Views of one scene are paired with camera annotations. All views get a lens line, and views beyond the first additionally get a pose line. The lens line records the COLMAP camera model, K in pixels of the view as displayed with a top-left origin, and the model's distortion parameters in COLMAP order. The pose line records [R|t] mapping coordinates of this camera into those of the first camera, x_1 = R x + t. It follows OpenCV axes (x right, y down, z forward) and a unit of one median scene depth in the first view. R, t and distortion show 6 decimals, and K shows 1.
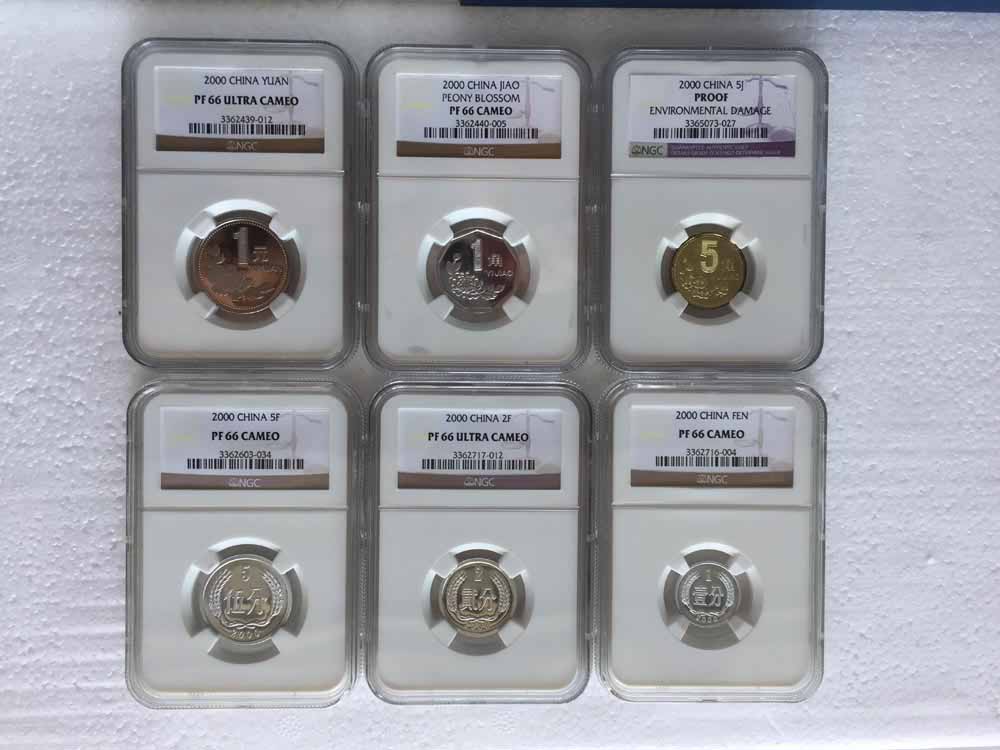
lens RADIAL K [[849.8, 0, 498.3], [0, 849.8, 371.2], [0, 0, 1]] dist [0.038112, -0.042887]
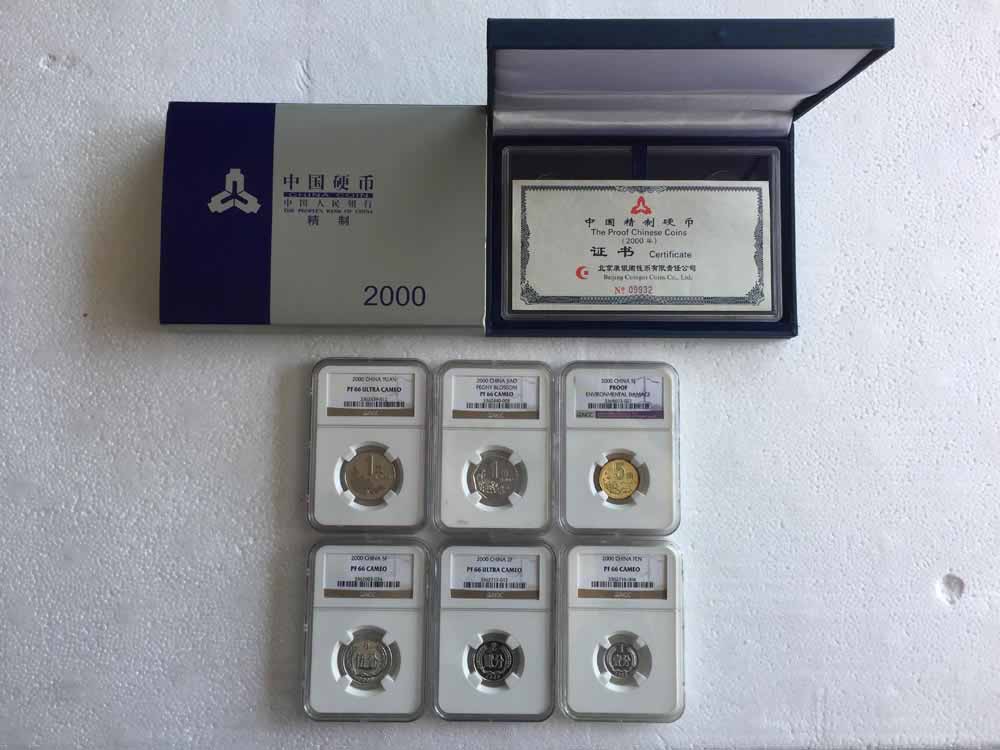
lens RADIAL K [[849.8, 0, 500.9], [0, 849.8, 380.1], [0, 0, 1]] dist [0.038112, -0.042887]
pose [[0.999747, 0.001663, -0.022418, 0.031259], [-0.004254, 0.993234, -0.116055, -0.116843], [0.022073, 0.116121, 0.992990, -0.877984]]
